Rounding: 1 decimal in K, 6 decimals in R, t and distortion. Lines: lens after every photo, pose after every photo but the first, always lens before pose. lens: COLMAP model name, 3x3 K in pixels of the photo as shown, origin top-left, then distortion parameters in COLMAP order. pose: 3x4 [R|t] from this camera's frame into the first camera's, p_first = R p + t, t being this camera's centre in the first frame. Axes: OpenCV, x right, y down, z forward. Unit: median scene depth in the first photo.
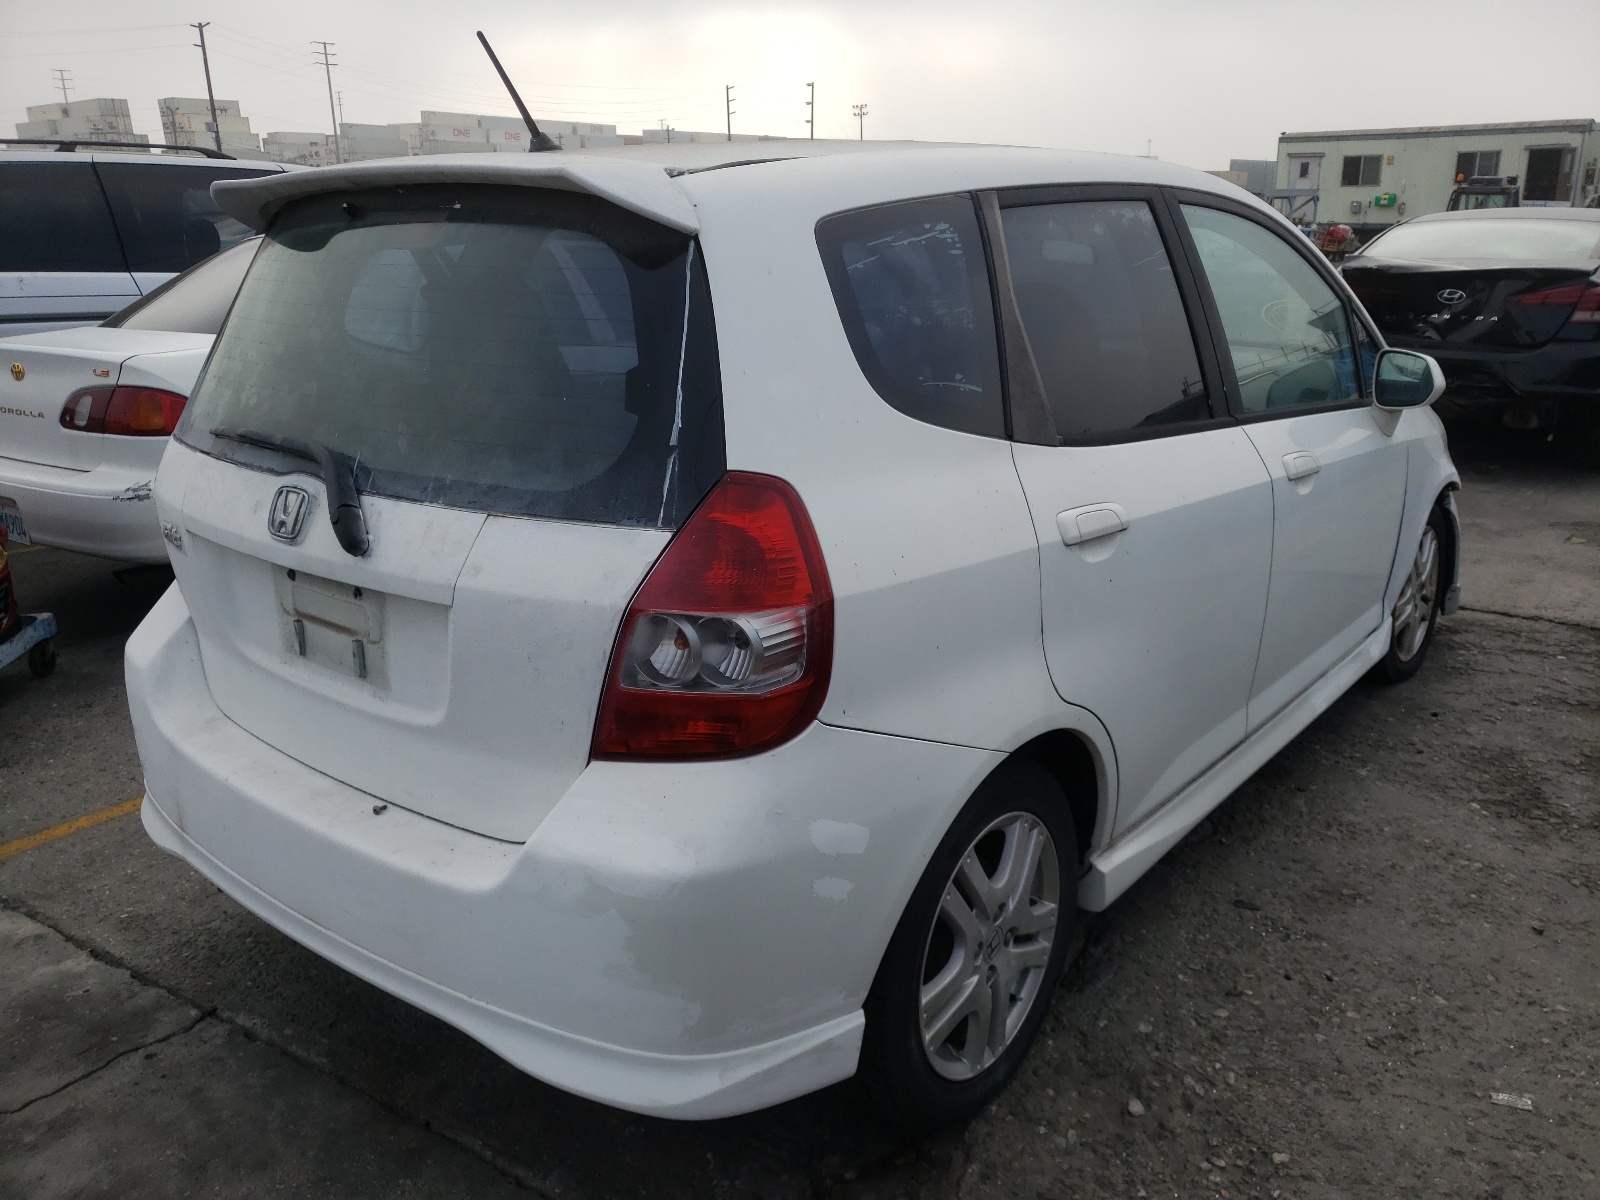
lens RADIAL K [[1183.7, 0, 803.0], [0, 1183.7, 601.1], [0, 0, 1]] dist [0.013665, 0.000409]
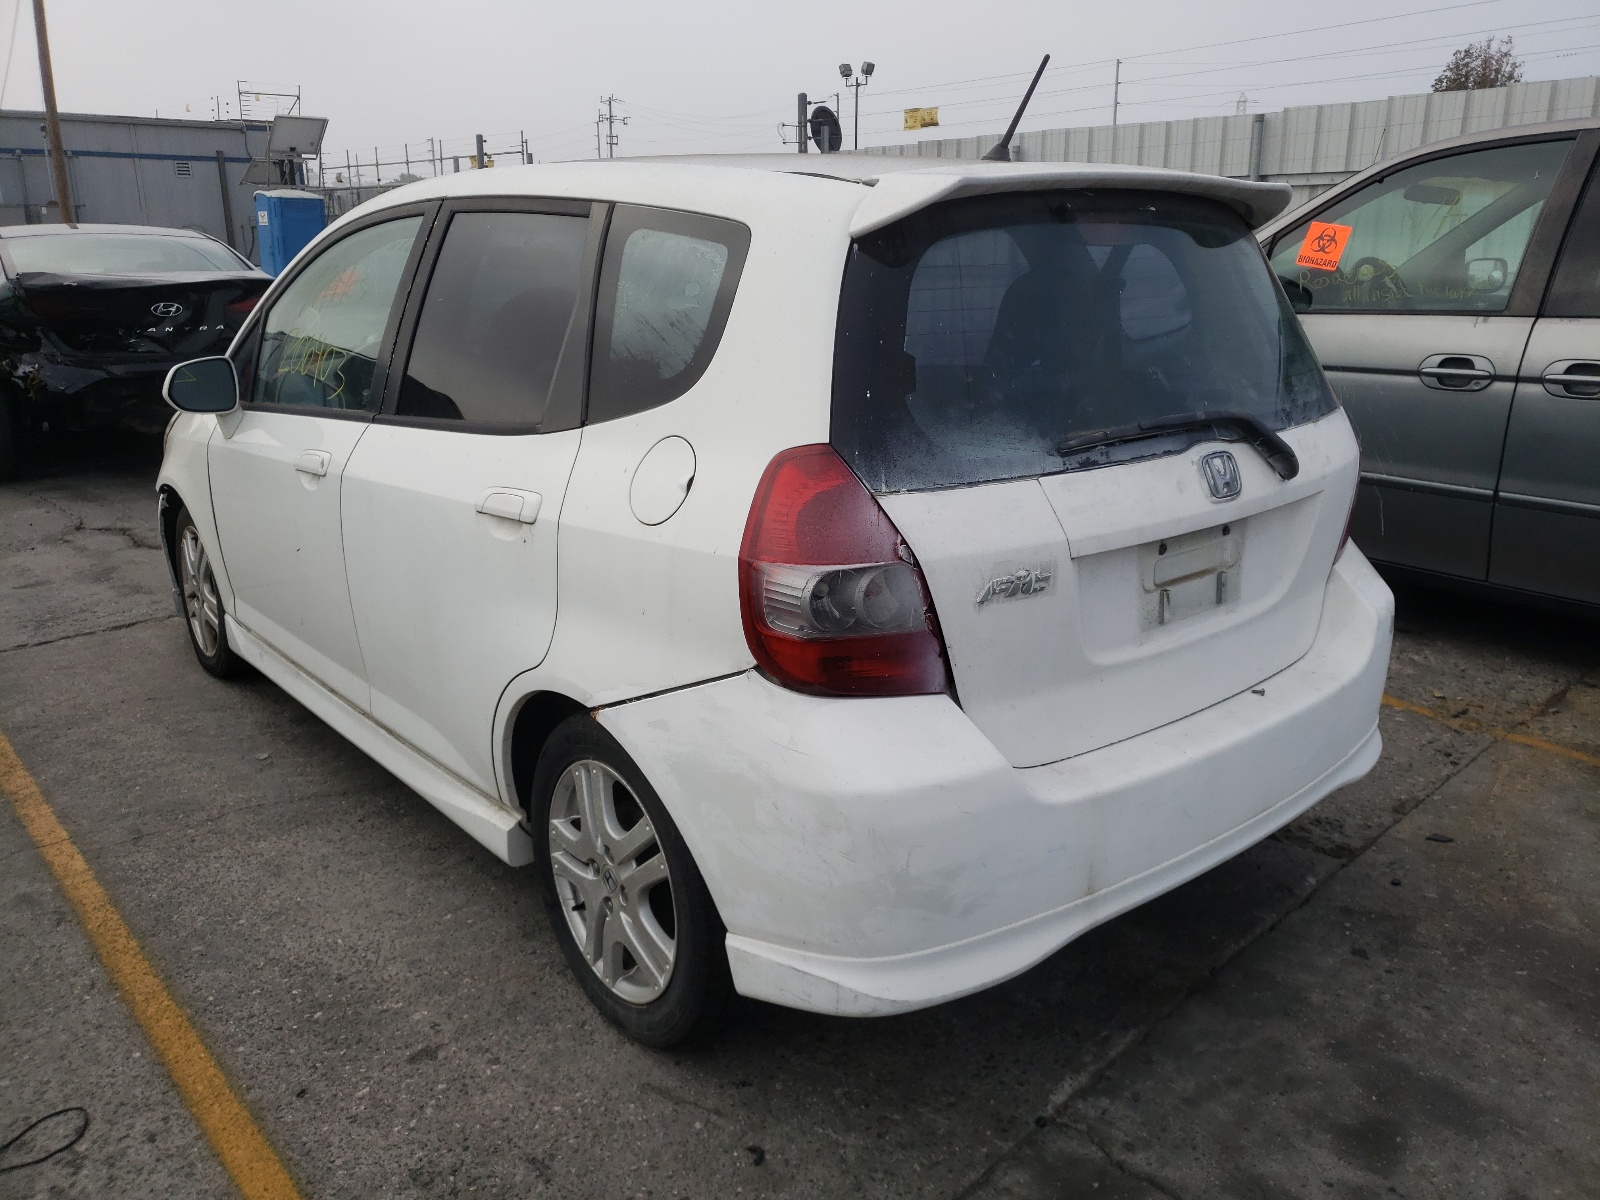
lens RADIAL K [[1183.7, 0, 803.3], [0, 1183.7, 598.5], [0, 0, 1]] dist [0.013665, 0.000409]
pose [[0.227602, -0.281351, 0.932223, -1.483916], [0.298825, 0.931336, 0.208126, -0.294115], [-0.926769, 0.231201, 0.296049, 0.977042]]
